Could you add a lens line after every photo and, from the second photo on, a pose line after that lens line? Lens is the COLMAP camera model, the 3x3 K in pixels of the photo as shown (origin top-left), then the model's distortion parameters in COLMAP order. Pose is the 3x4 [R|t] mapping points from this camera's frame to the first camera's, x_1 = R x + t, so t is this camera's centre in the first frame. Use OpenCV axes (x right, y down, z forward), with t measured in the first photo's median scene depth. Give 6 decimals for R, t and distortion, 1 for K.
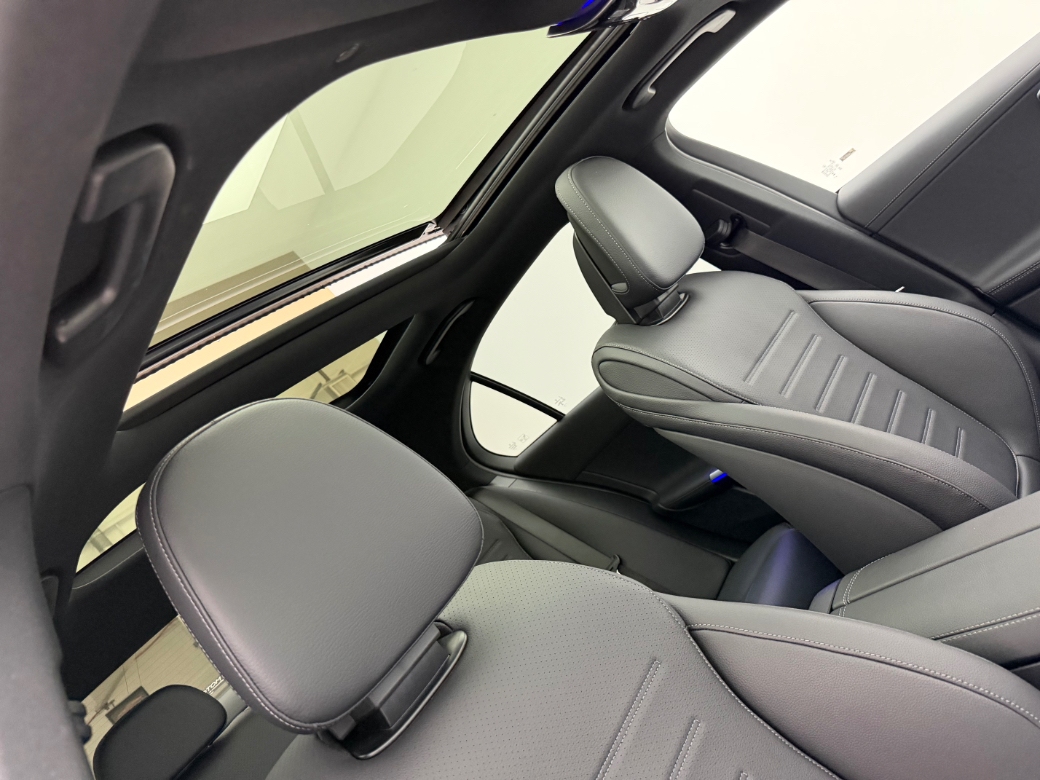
lens RADIAL K [[724.5, 0, 511.9], [0, 724.5, 395.1], [0, 0, 1]] dist [0.066962, -0.147898]
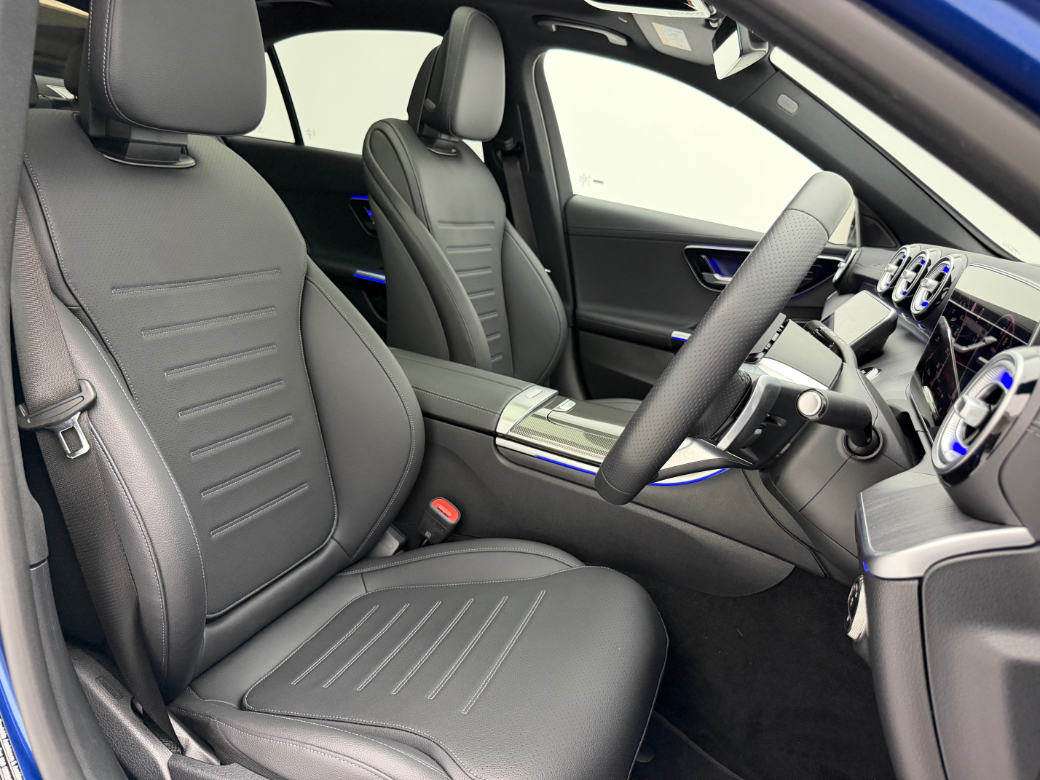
lens RADIAL K [[724.5, 0, 511.9], [0, 724.5, 395.1], [0, 0, 1]] dist [0.066962, -0.147898]
pose [[0.574826, 0.657482, 0.487127, -0.060138], [-0.744150, 0.667617, -0.022970, 0.117611], [-0.340317, -0.349292, 0.873029, -0.363587]]
